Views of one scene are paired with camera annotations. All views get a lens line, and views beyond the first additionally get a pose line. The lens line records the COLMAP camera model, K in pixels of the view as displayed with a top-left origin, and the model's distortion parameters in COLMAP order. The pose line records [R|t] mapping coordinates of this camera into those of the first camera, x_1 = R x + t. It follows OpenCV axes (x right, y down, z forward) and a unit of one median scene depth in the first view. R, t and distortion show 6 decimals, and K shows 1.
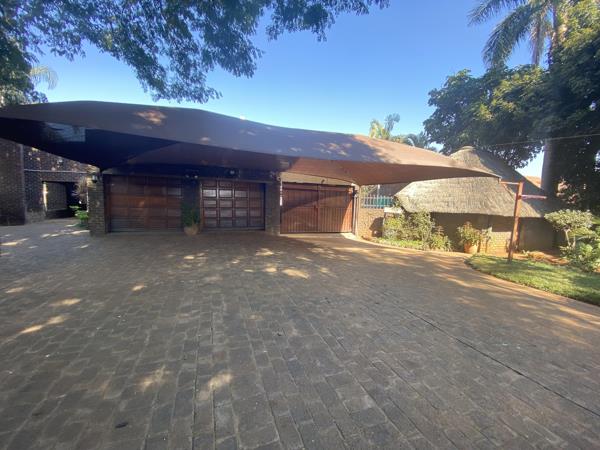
lens RADIAL K [[245.0, 0, 300.0], [0, 245.0, 225.0], [0, 0, 1]] dist [0.031986, -0.027511]
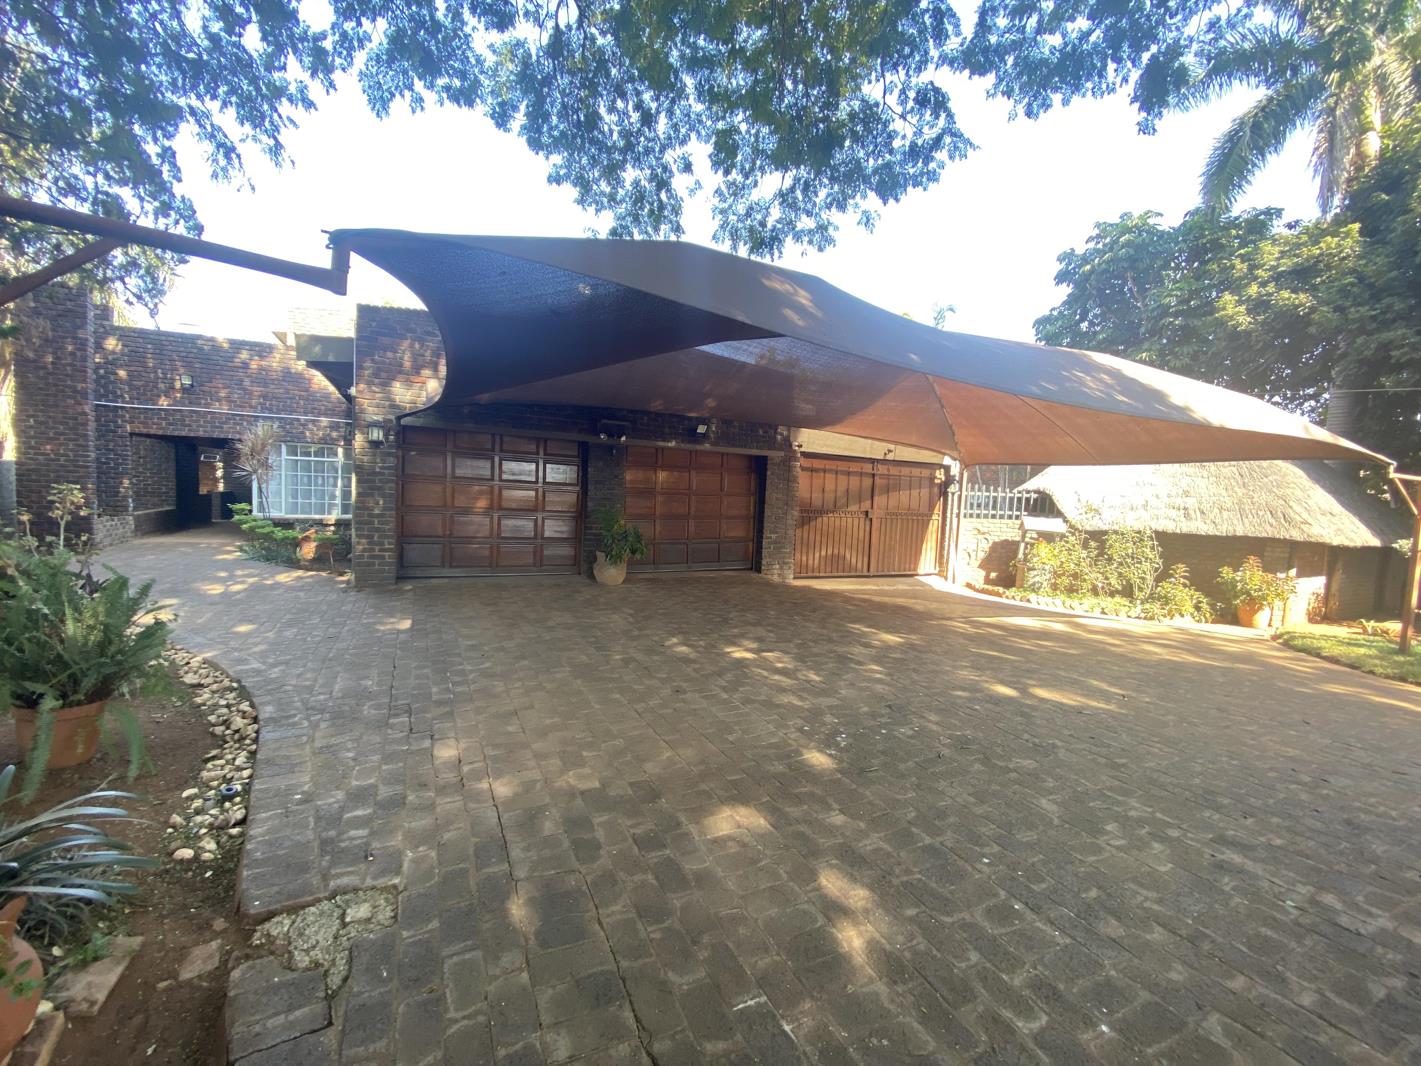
lens RADIAL K [[580.2, 0, 710.5], [0, 580.2, 533.0], [0, 0, 1]] dist [0.031986, -0.027511]
pose [[0.994140, 0.008553, 0.107765, -0.337426], [-0.006580, 0.999804, -0.018649, -0.023770], [-0.107903, 0.017831, 0.994001, 0.053301]]
